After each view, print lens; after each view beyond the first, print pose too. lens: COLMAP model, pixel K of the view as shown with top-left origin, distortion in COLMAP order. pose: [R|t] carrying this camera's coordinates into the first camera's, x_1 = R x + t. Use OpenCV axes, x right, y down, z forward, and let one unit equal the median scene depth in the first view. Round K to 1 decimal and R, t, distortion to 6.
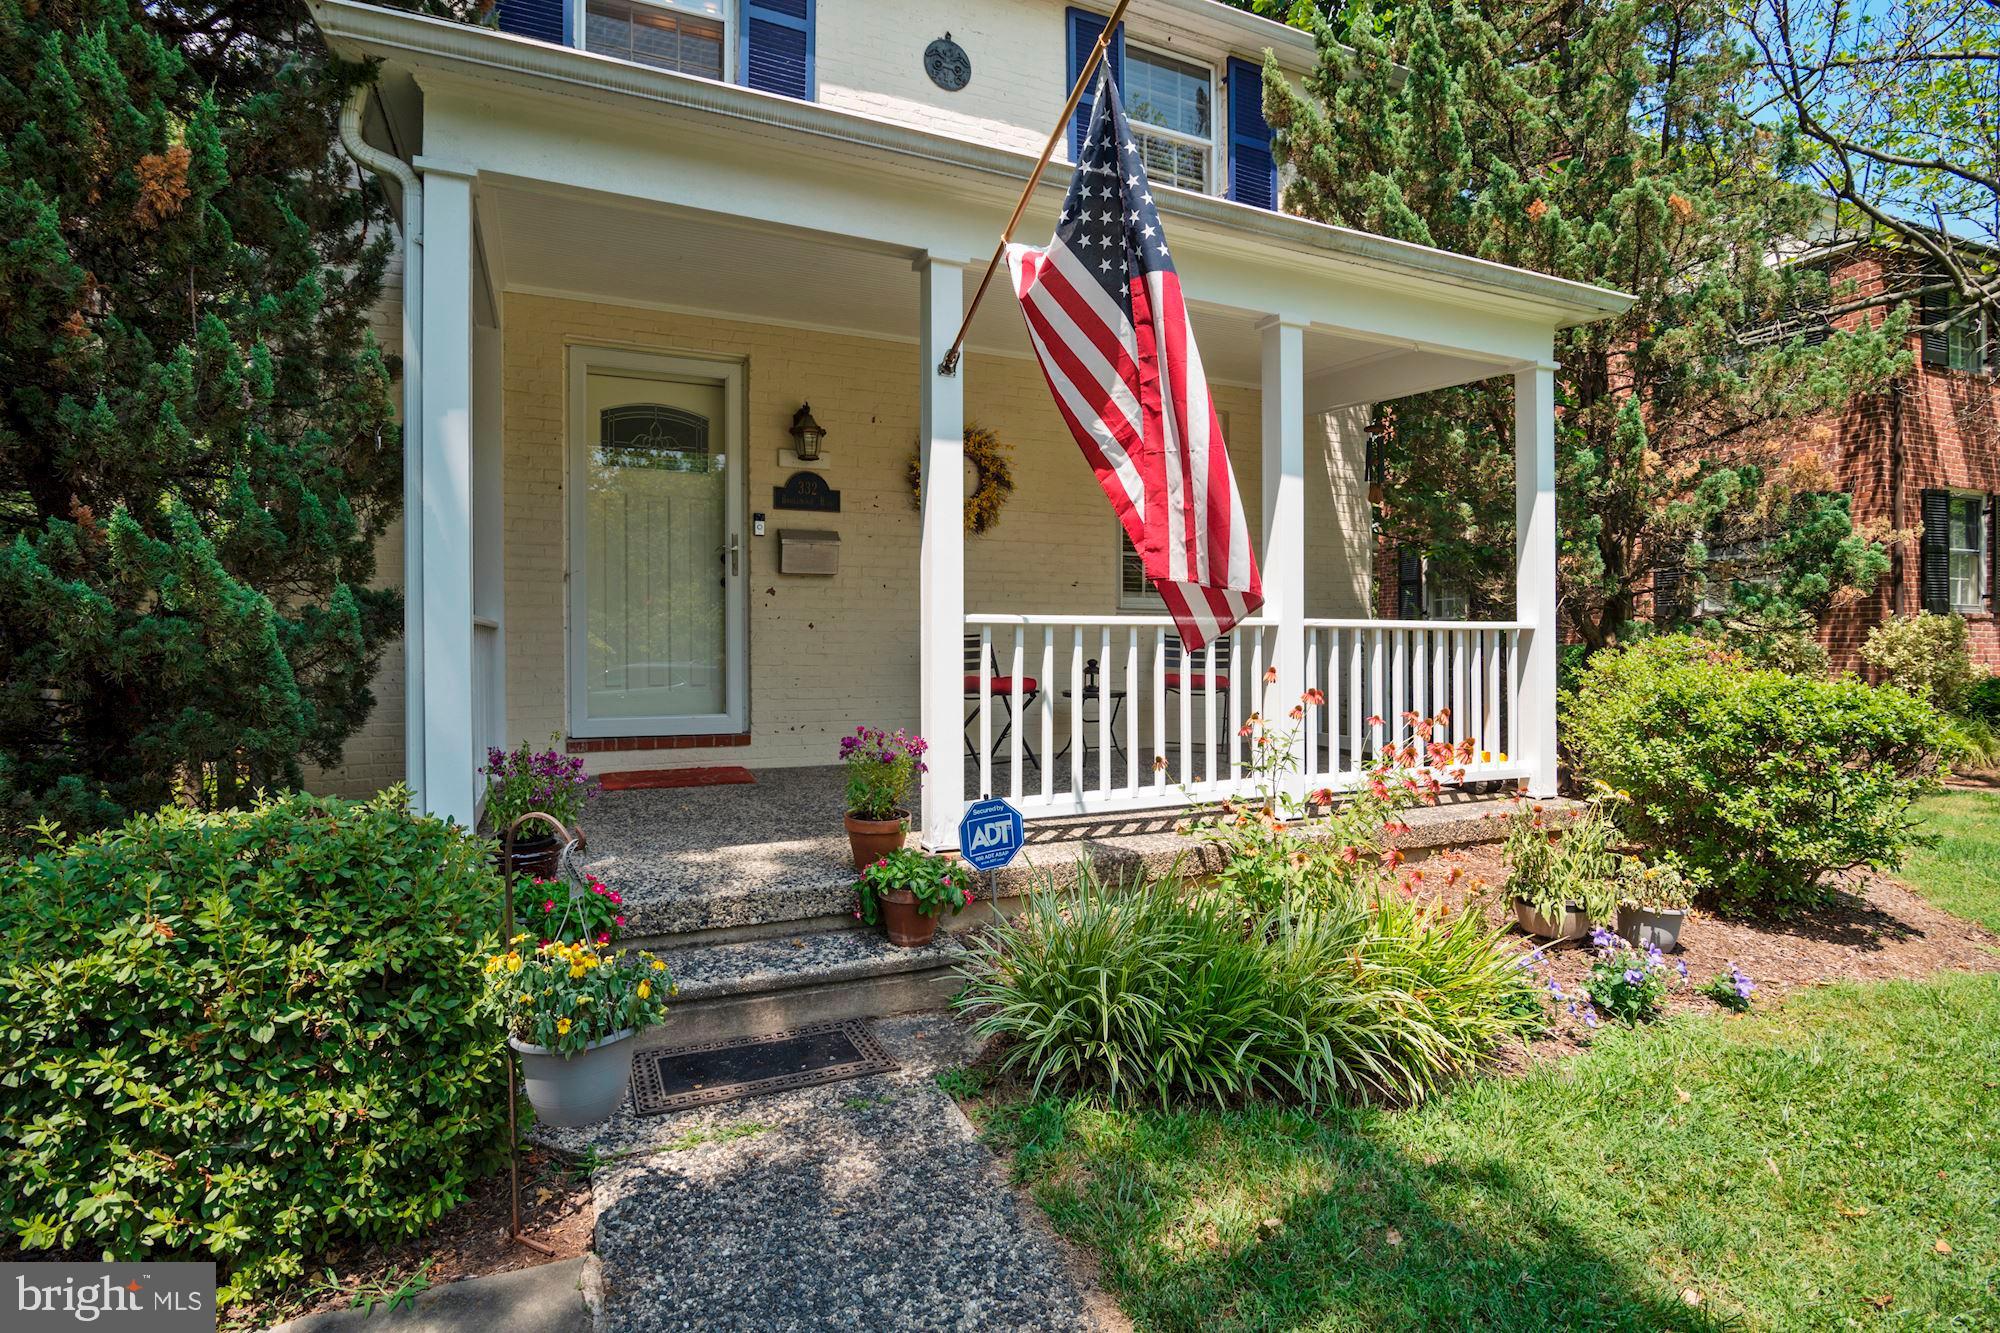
lens RADIAL K [[981.6, 0, 992.6], [0, 981.6, 657.9], [0, 0, 1]] dist [-0.017484, -0.000256]
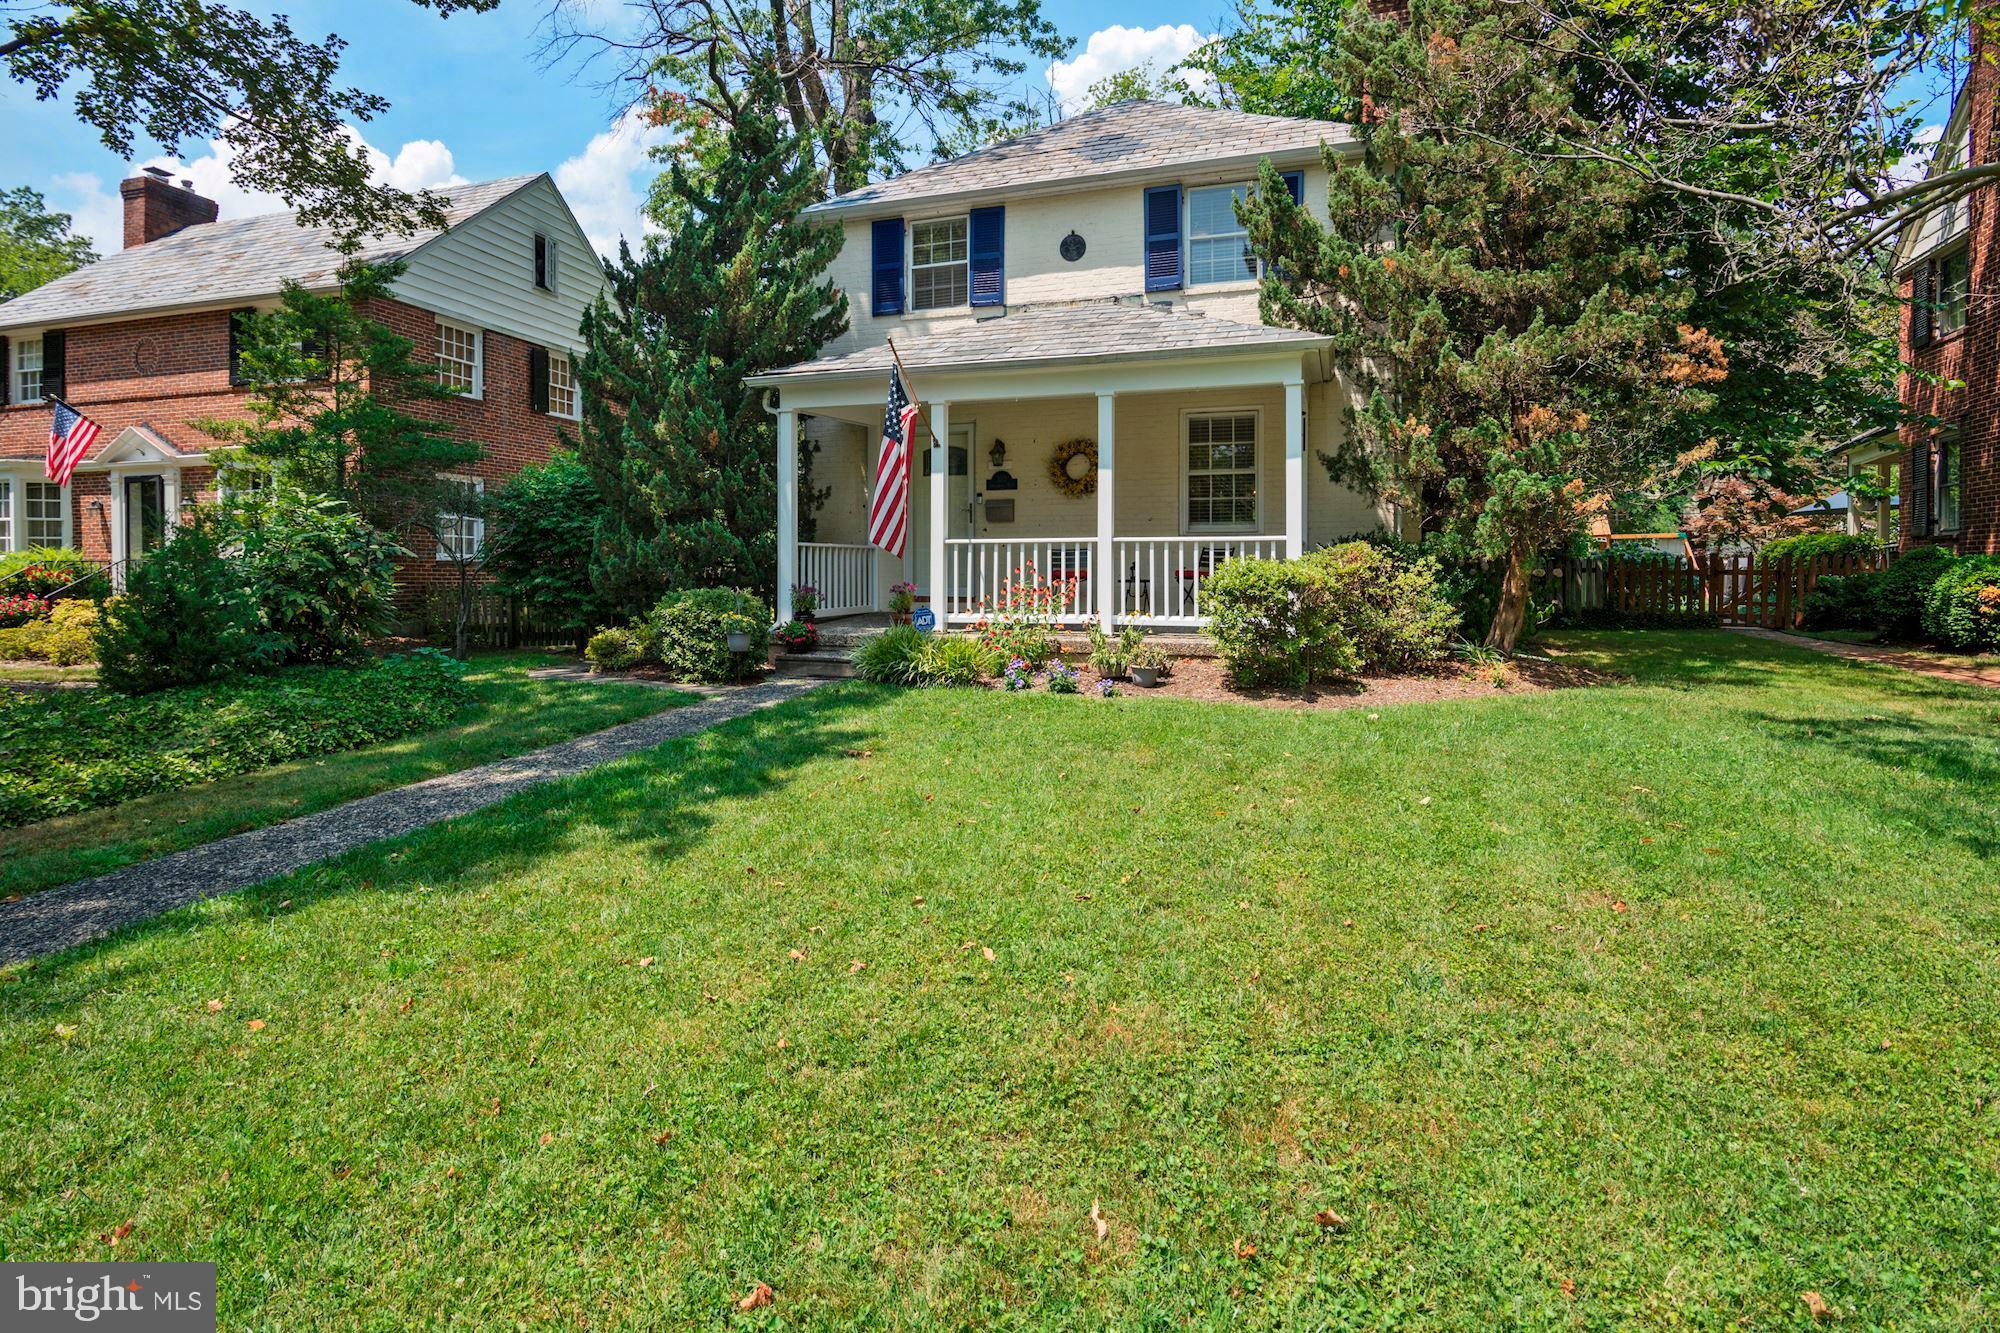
lens RADIAL K [[998.2, 0, 996.4], [0, 998.2, 587.3], [0, 0, 1]] dist [-0.004134, -0.000745]
pose [[0.735979, 0.010294, -0.676927, 2.326618], [-0.009156, 0.999944, 0.005252, 0.082213], [0.676943, 0.002332, 0.736032, -1.045474]]
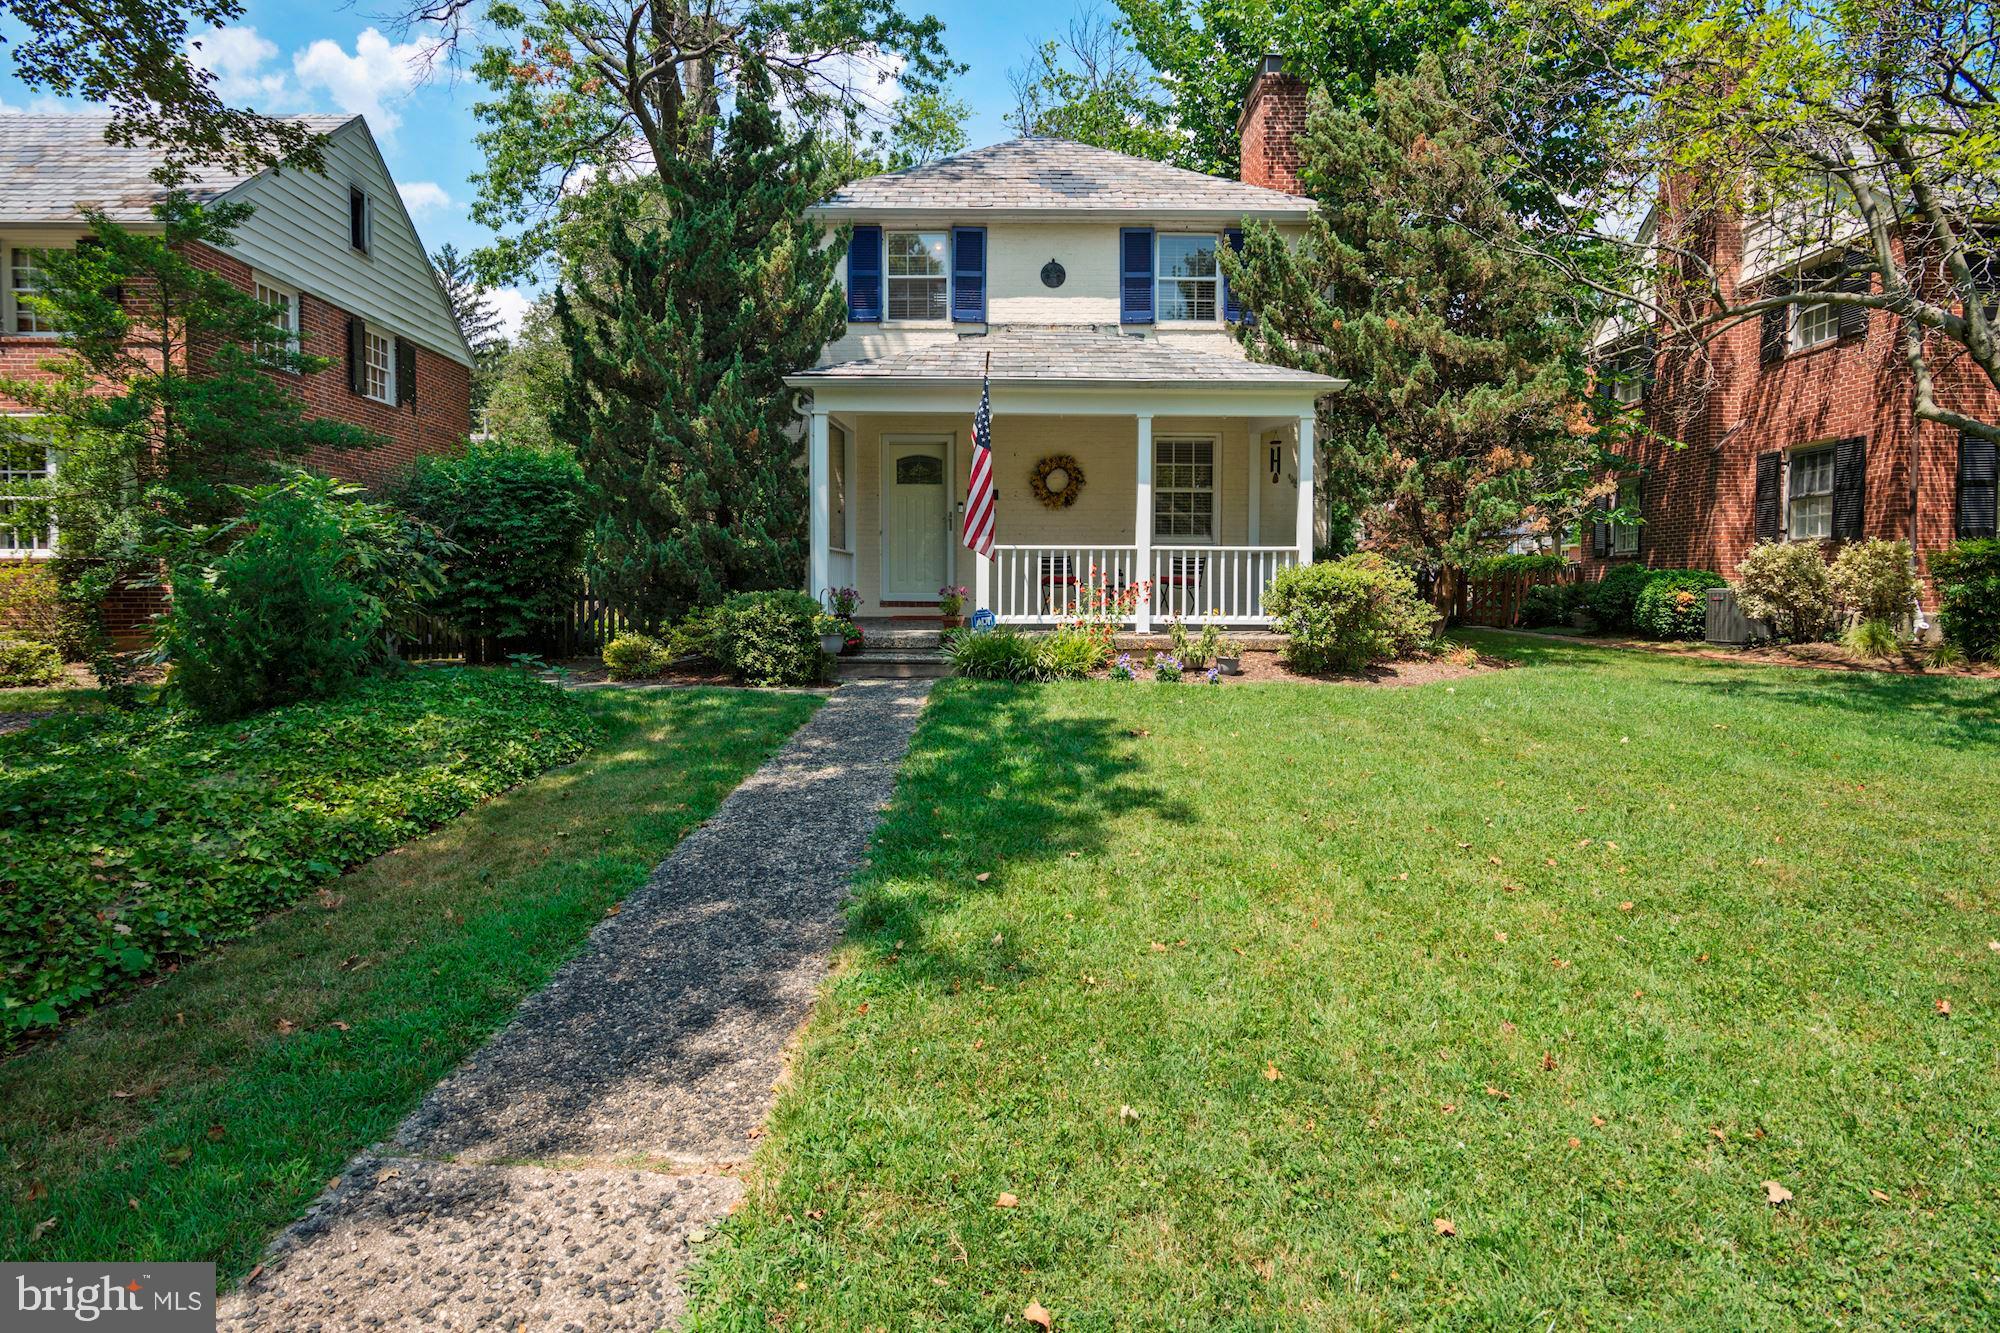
lens RADIAL K [[981.6, 0, 1002.3], [0, 981.6, 643.0], [0, 0, 1]] dist [-0.008900, -0.000522]
pose [[0.915933, 0.026063, -0.400485, 1.387147], [-0.009163, 0.998987, 0.044055, 0.132514], [0.401227, -0.036682, 0.915244, -1.868047]]
